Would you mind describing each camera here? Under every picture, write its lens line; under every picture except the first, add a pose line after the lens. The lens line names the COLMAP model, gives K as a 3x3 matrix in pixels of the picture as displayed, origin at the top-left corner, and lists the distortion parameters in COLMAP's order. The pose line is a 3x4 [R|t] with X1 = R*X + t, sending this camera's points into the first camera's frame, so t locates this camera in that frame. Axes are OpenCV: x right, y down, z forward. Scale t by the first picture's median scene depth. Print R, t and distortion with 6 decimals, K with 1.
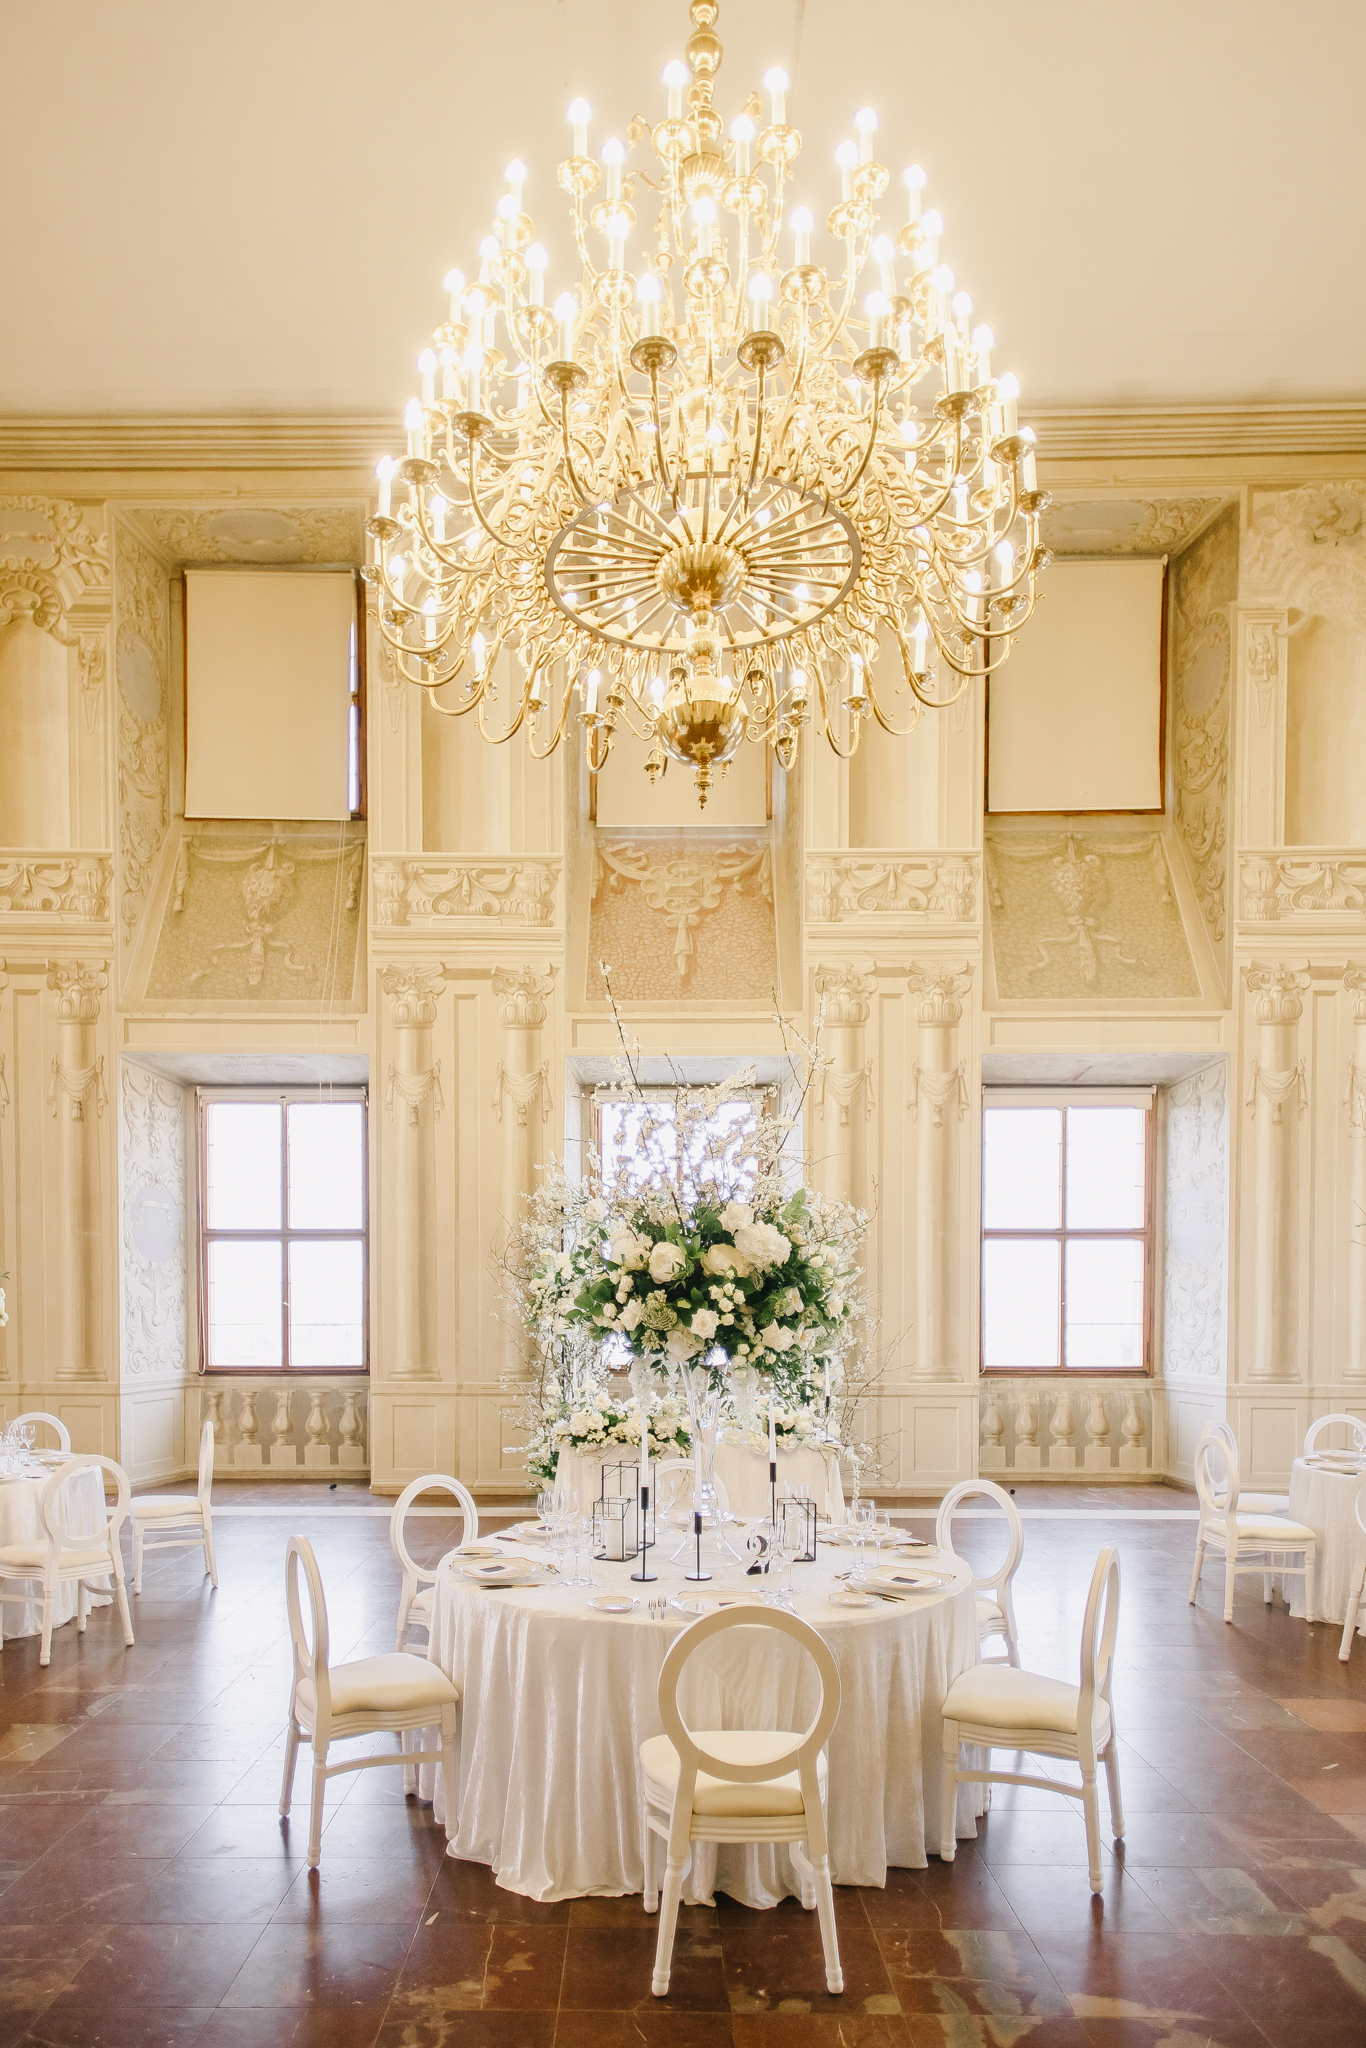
lens RADIAL K [[2909.1, 0, 636.7], [0, 2909.1, 1023.5], [0, 0, 1]] dist [-0.036234, -0.033327]
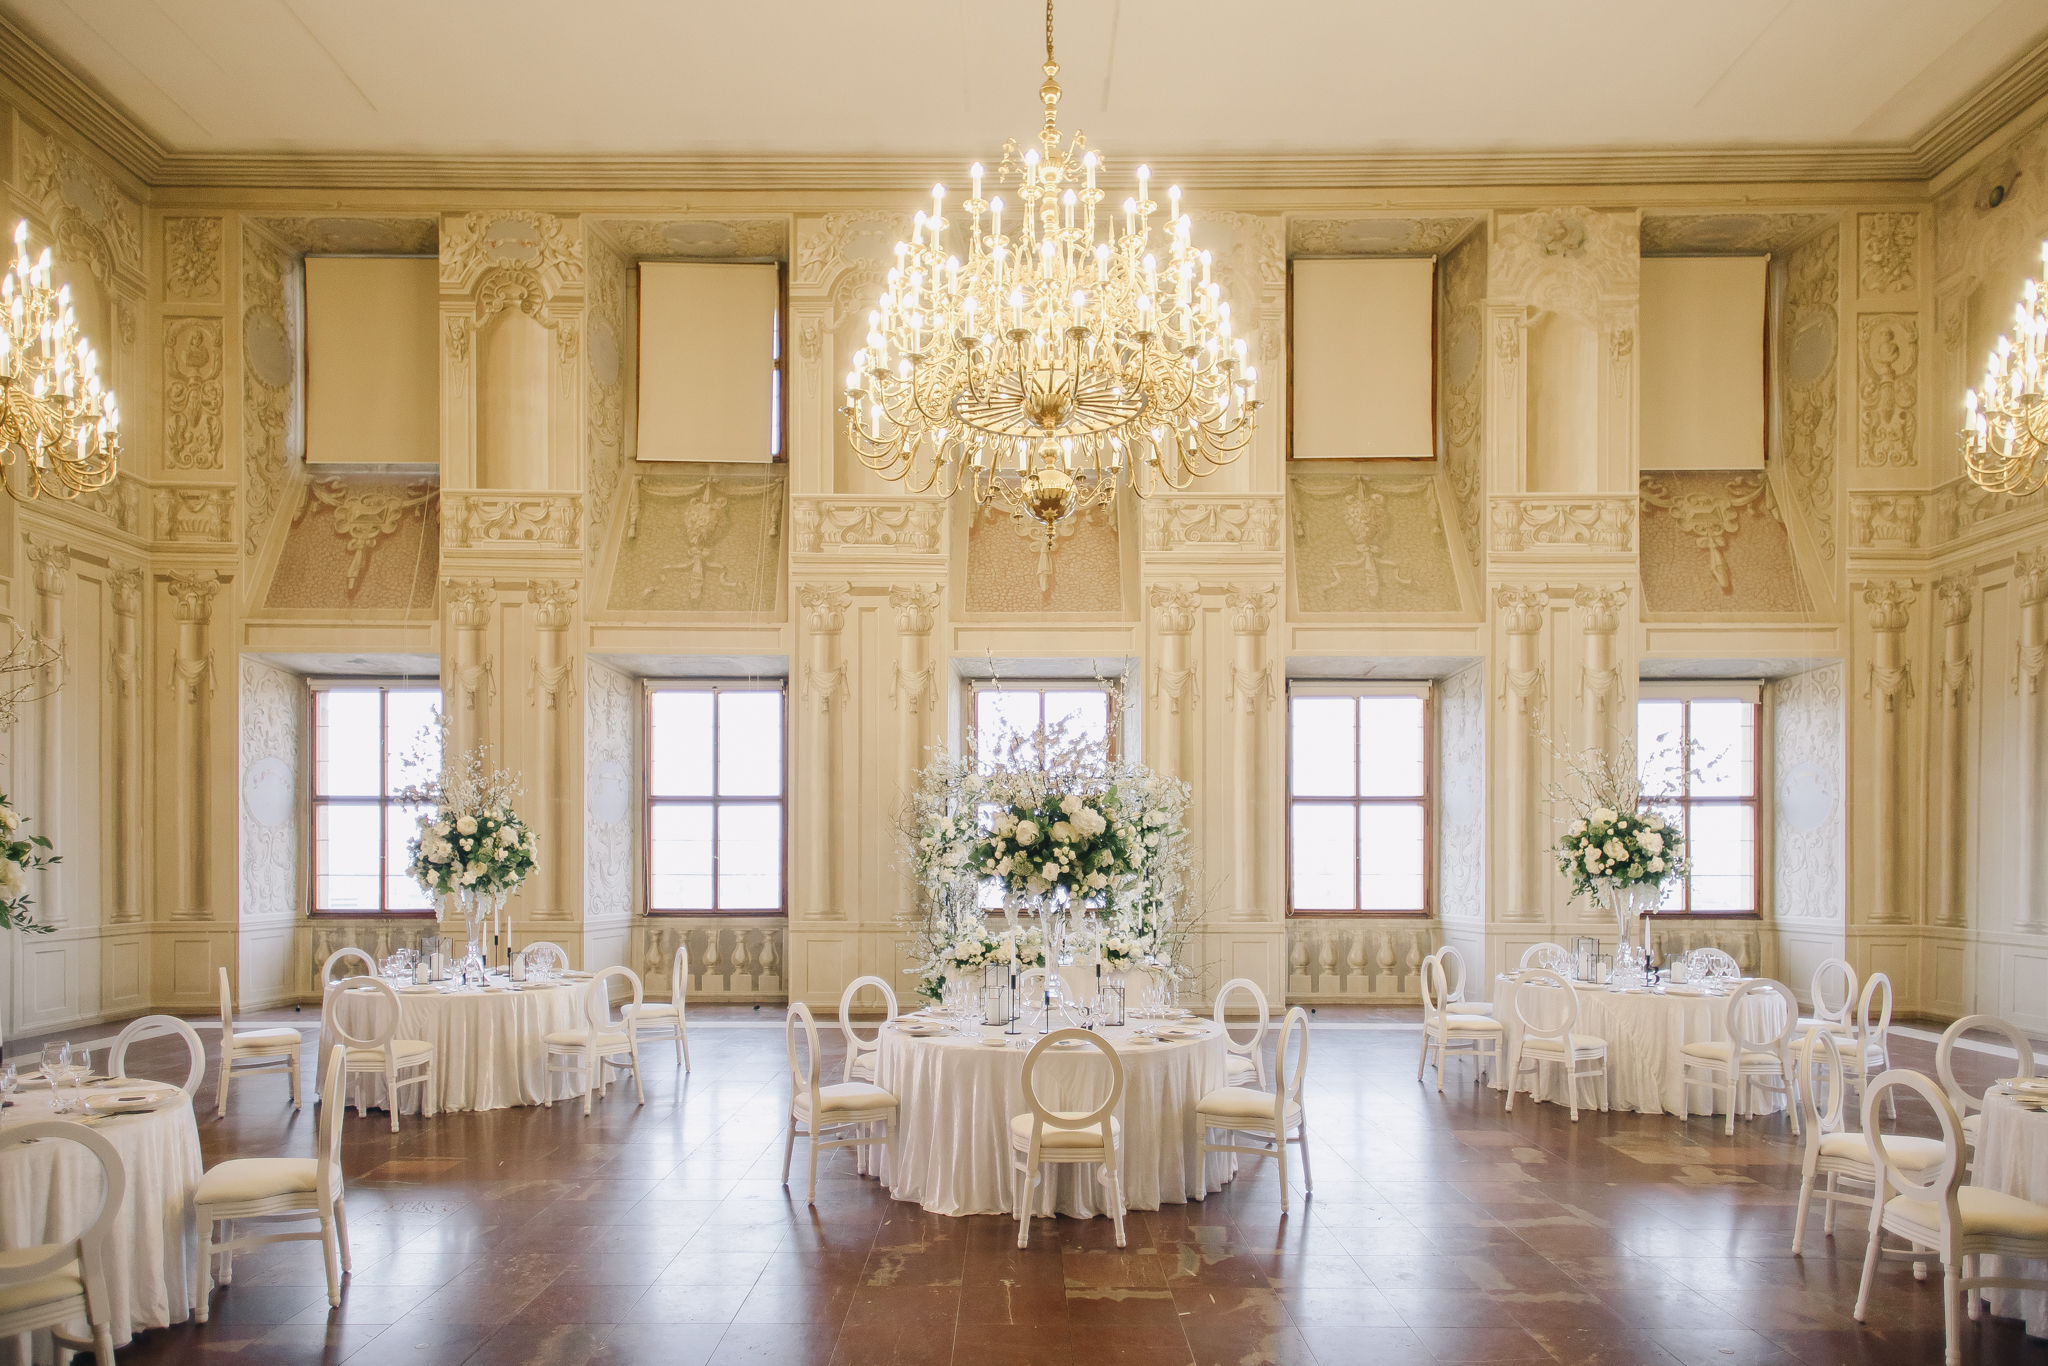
lens RADIAL K [[2909.1, 0, 1024.0], [0, 2909.1, 683.0], [0, 0, 1]] dist [-0.036234, -0.033327]
pose [[0.999977, 0.001037, 0.006718, -0.000961], [-0.001282, 0.999327, 0.036652, -0.023734], [-0.006675, -0.036660, 0.999306, -0.239043]]
